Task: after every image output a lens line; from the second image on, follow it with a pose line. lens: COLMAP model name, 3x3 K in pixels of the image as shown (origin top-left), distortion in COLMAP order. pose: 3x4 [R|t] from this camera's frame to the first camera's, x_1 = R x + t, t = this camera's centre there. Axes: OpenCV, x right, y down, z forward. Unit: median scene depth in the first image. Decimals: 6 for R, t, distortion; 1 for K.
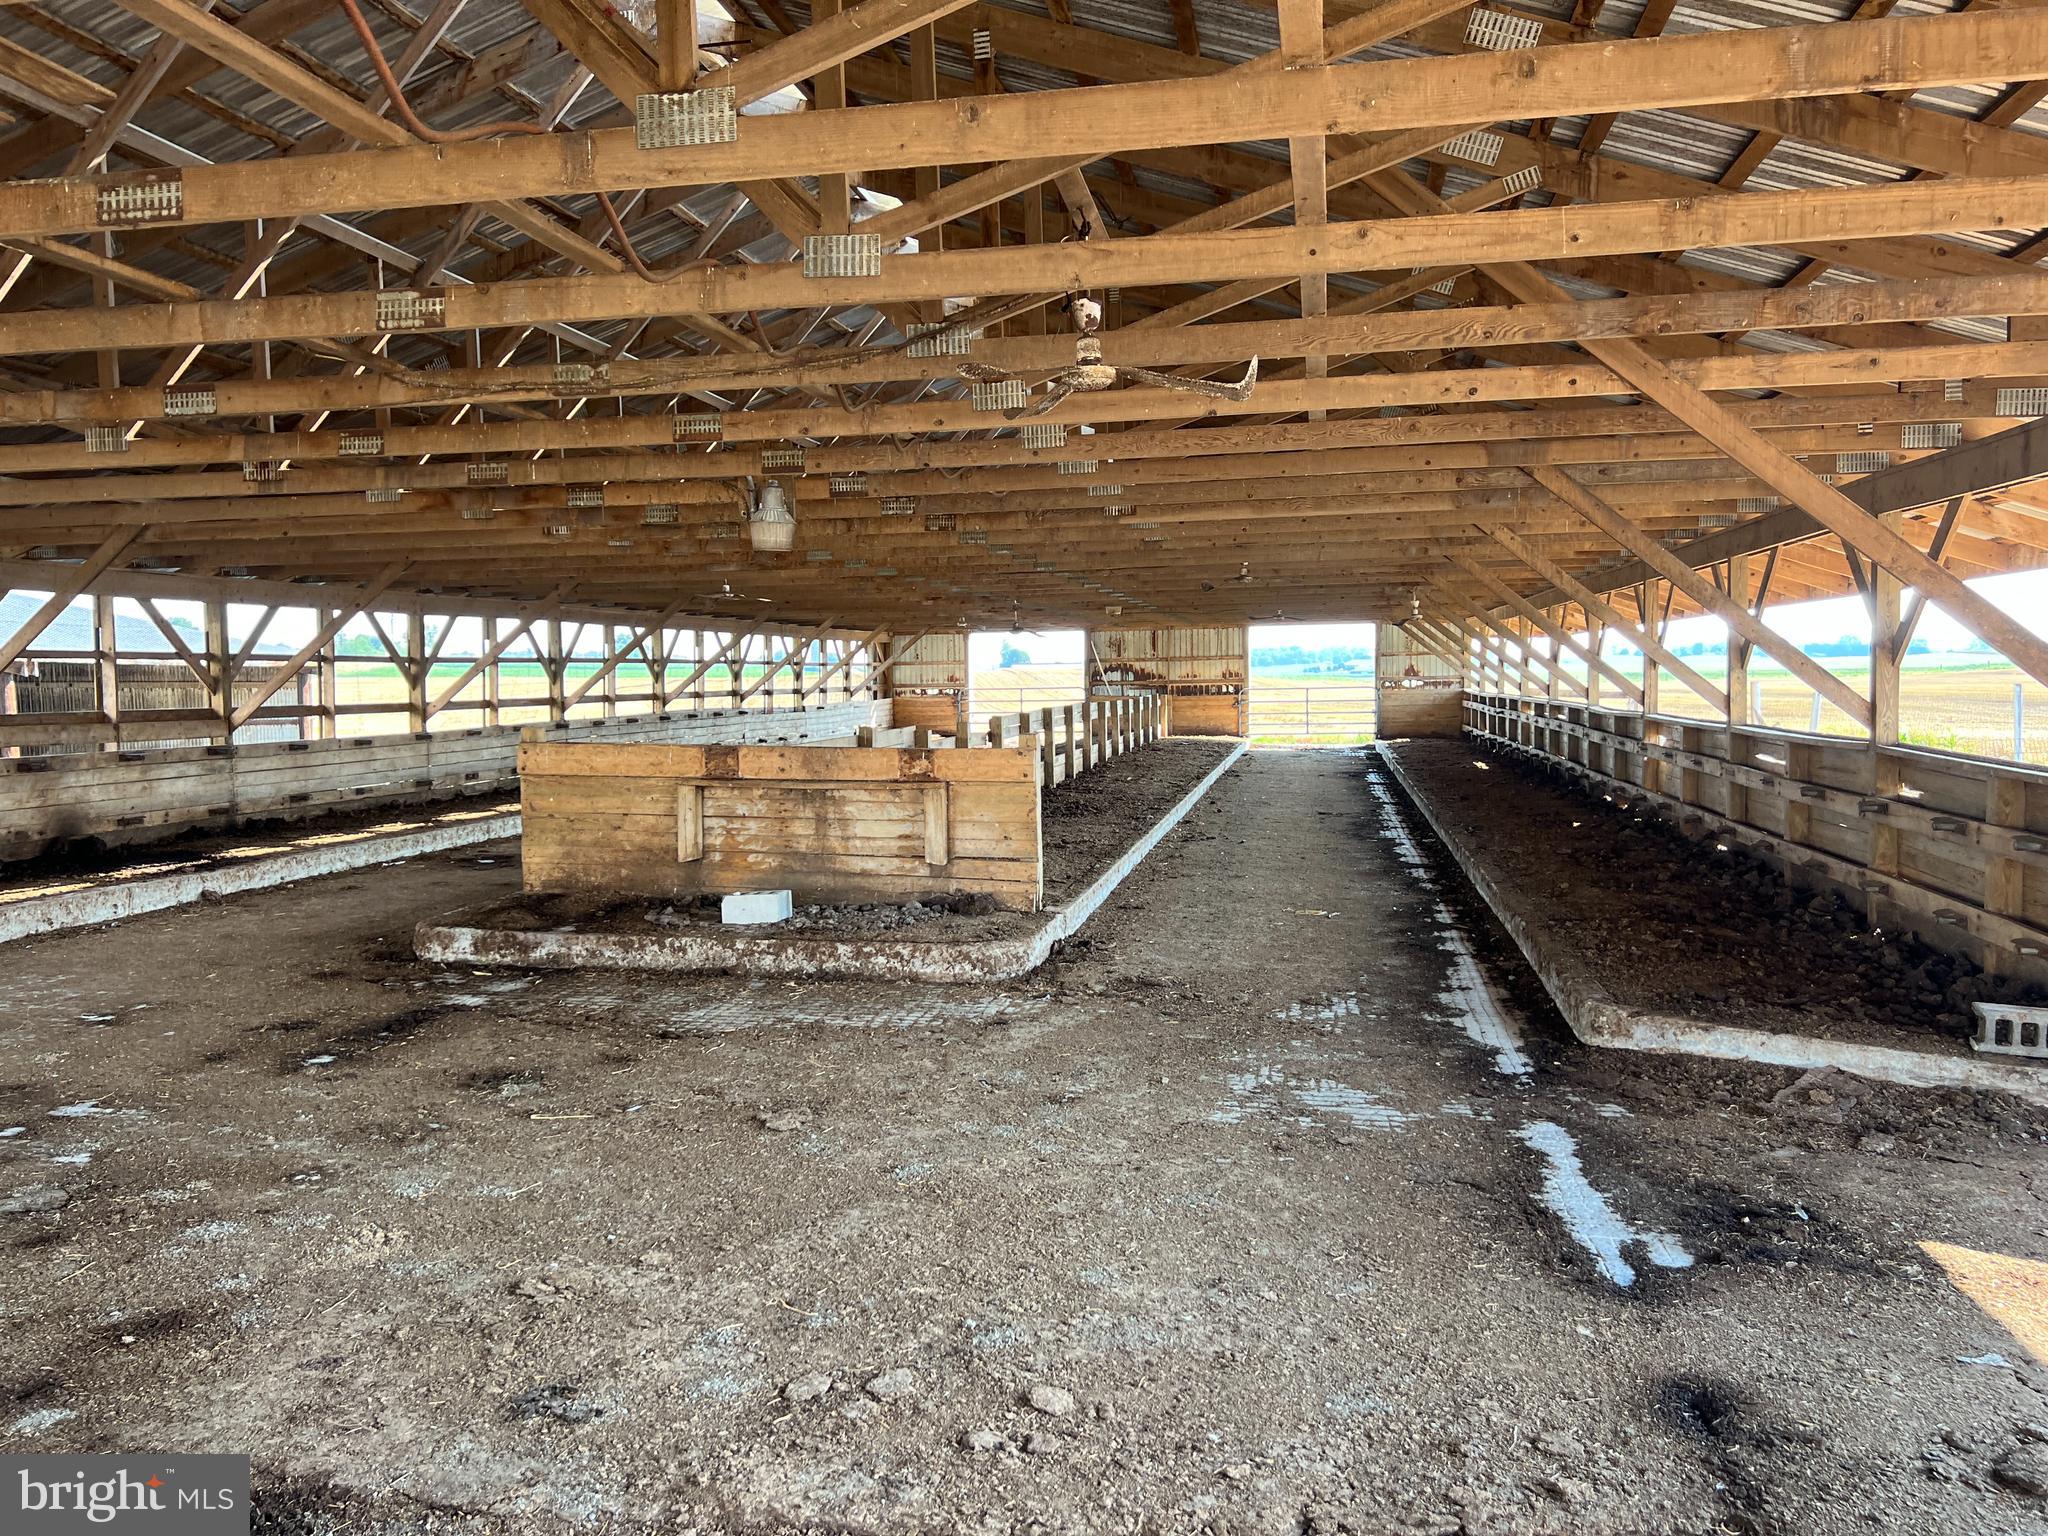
lens RADIAL K [[1536.5, 0, 1023.2], [0, 1536.5, 761.2], [0, 0, 1]] dist [0.022681, -0.013281]
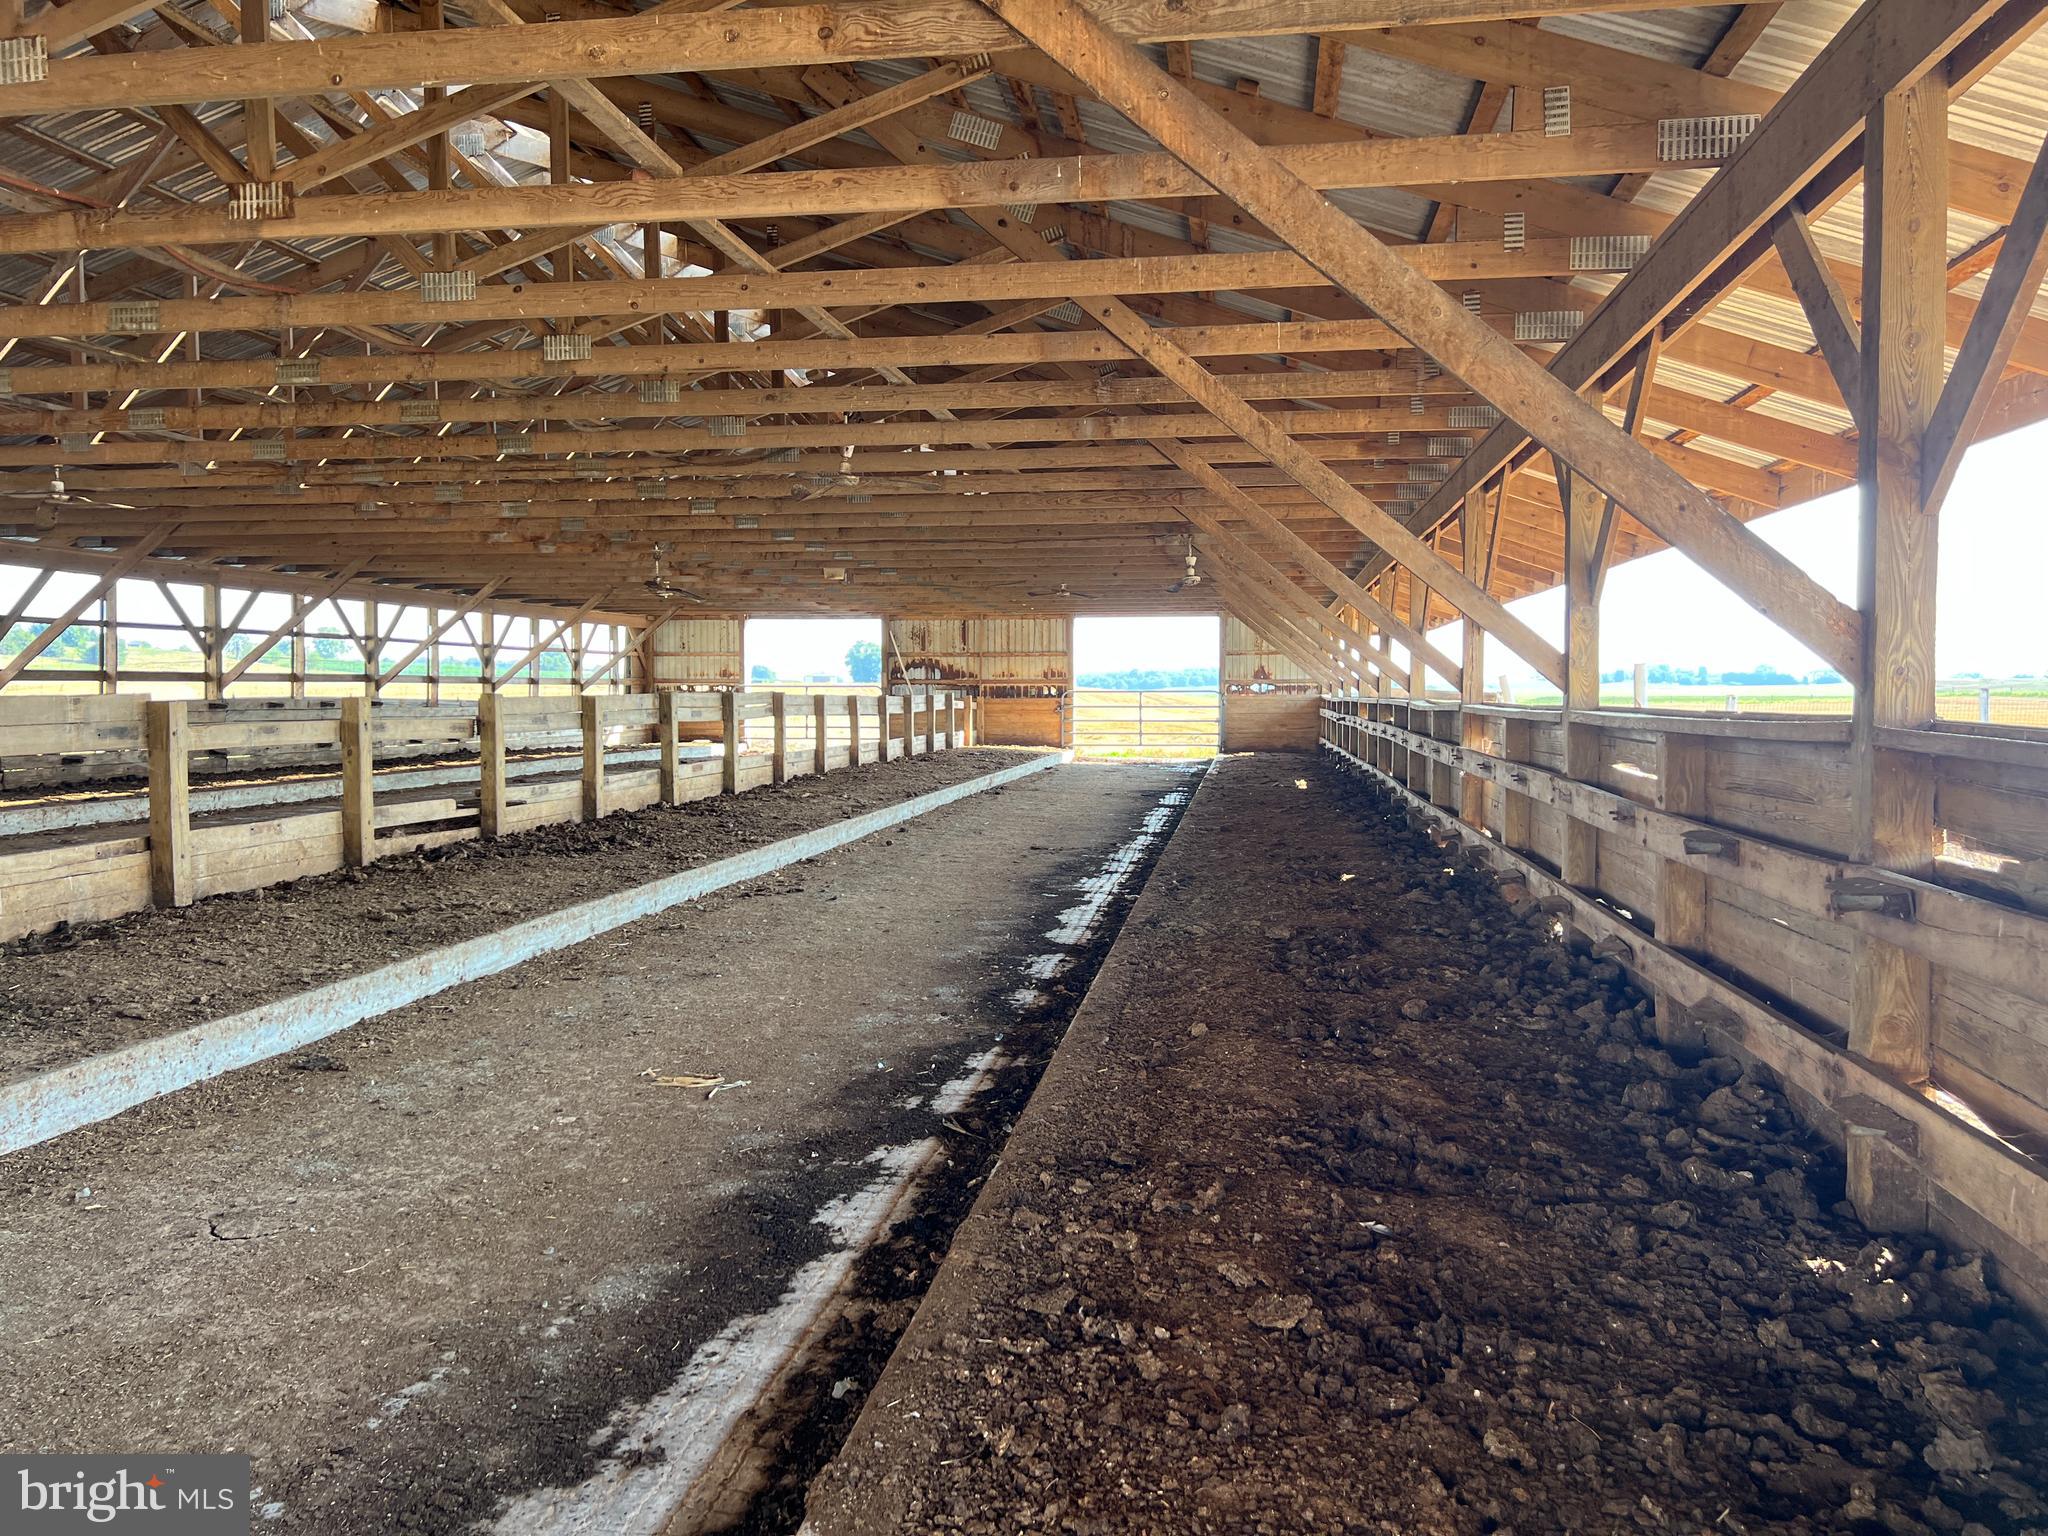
lens RADIAL K [[1536.5, 0, 1072.1], [0, 1536.5, 734.1], [0, 0, 1]] dist [0.022681, -0.013281]
pose [[0.996920, 0.015031, 0.076973, 0.193683], [-0.012840, 0.999500, -0.028883, 0.002527], [-0.077369, 0.027806, 0.996615, 0.377374]]
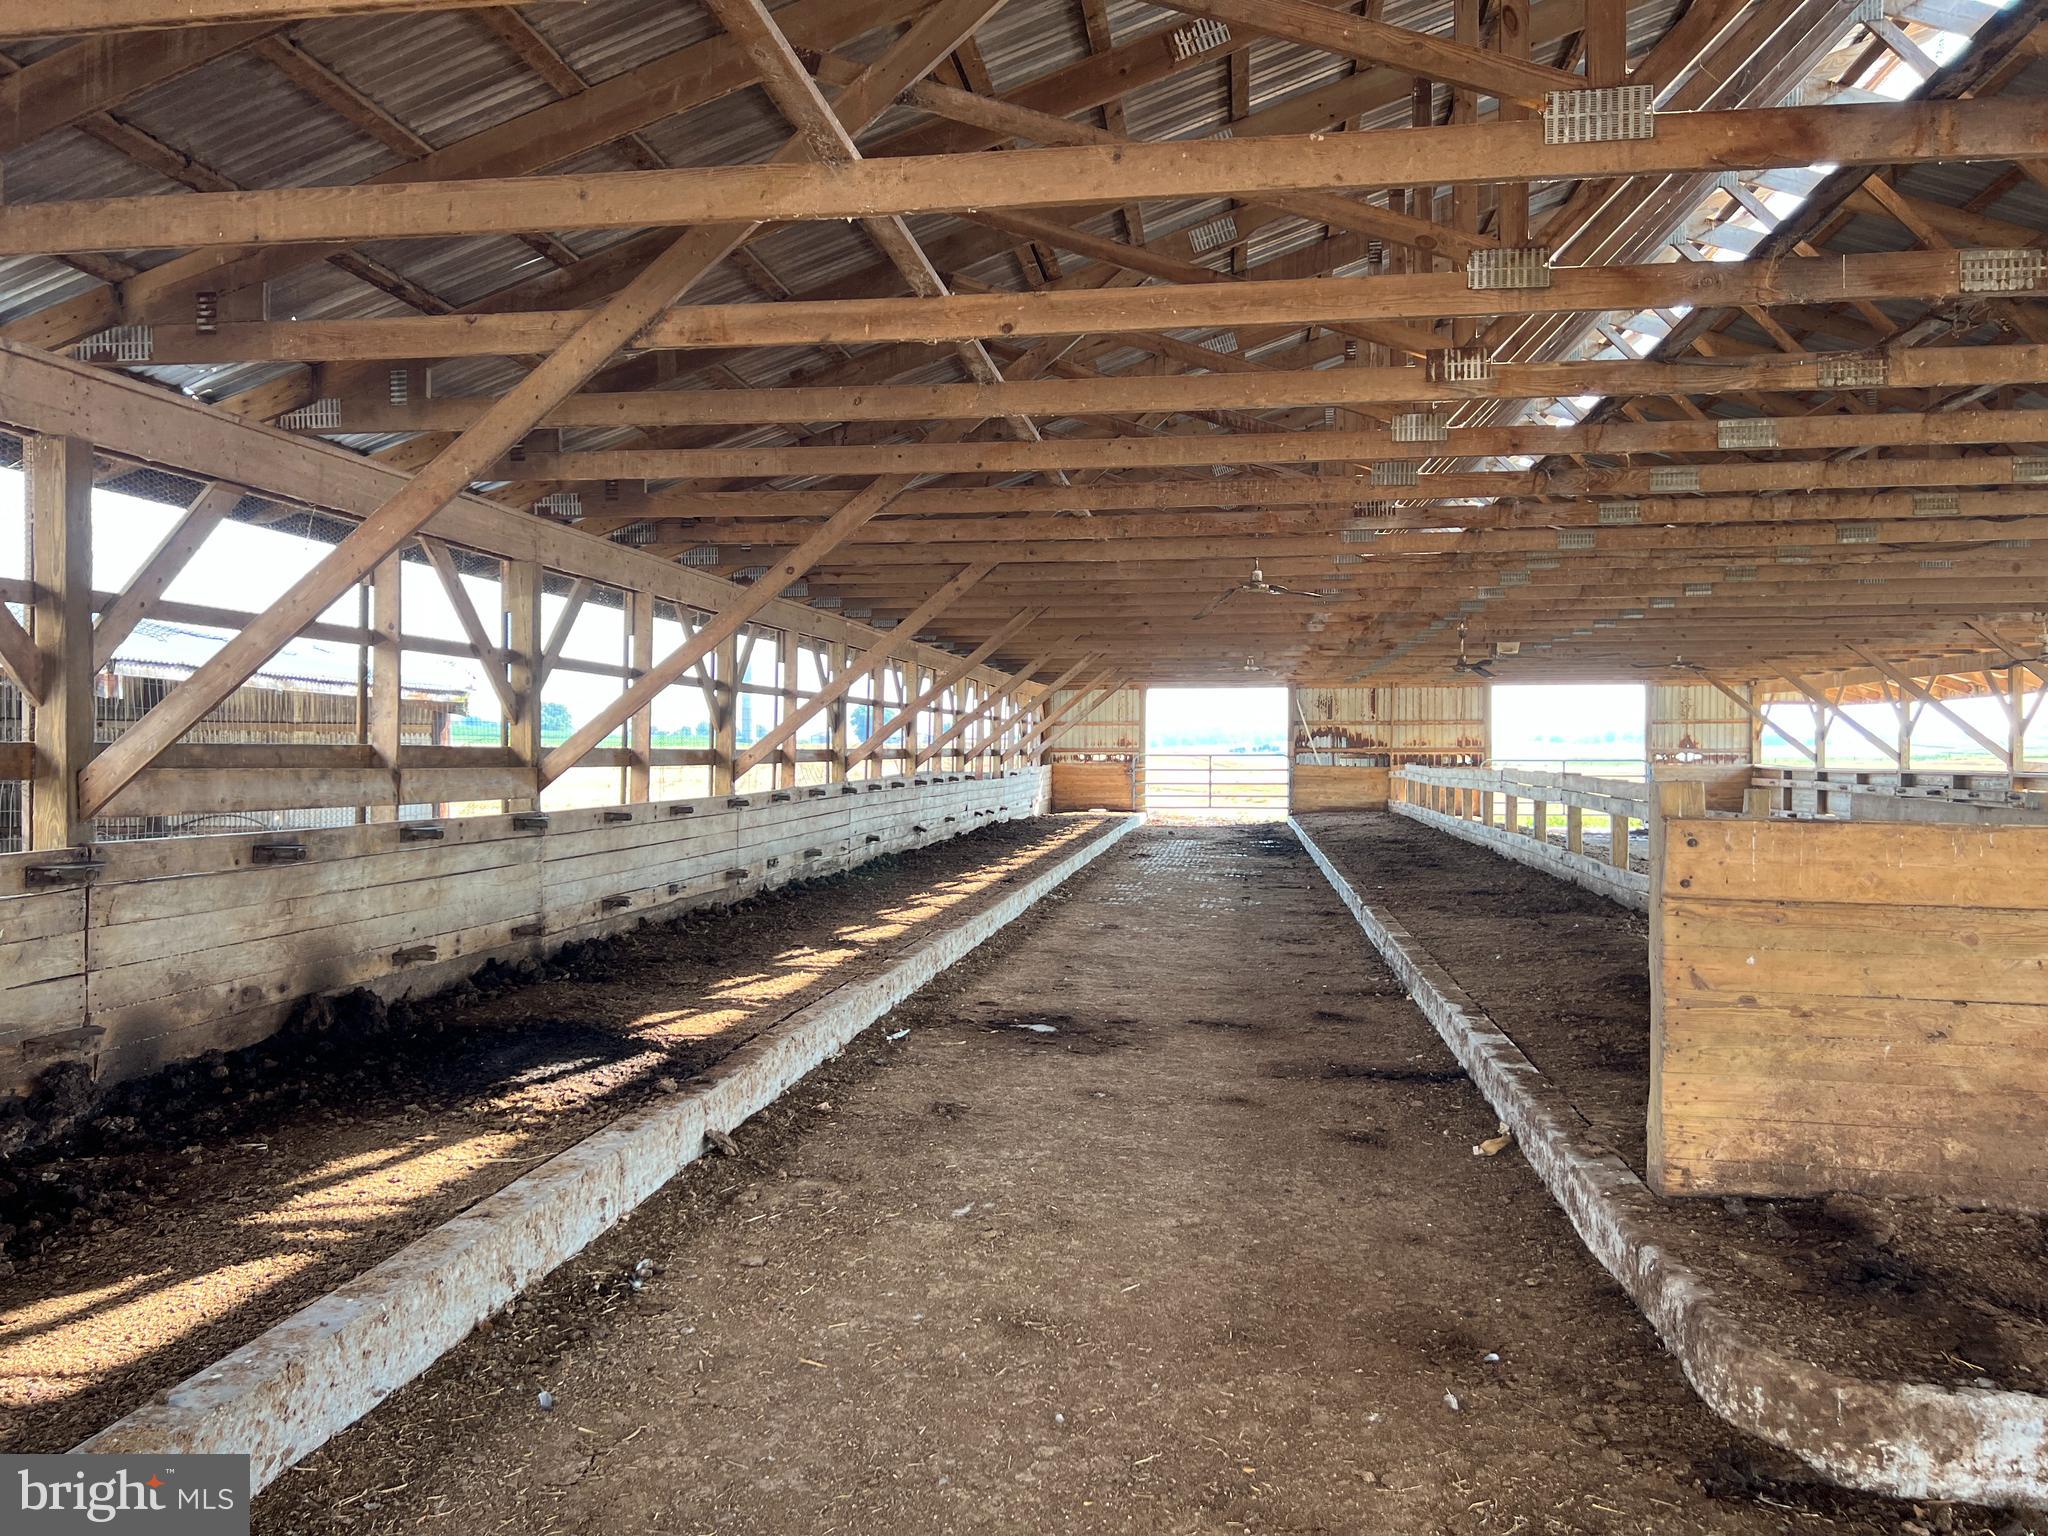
lens RADIAL K [[1536.5, 0, 1016.4], [0, 1536.5, 767.6], [0, 0, 1]] dist [0.022681, -0.013281]
pose [[0.998410, 0.015892, 0.054073, -0.371291], [-0.013436, 0.998875, -0.045467, -0.003487], [-0.054735, 0.044669, 0.997501, 0.429172]]
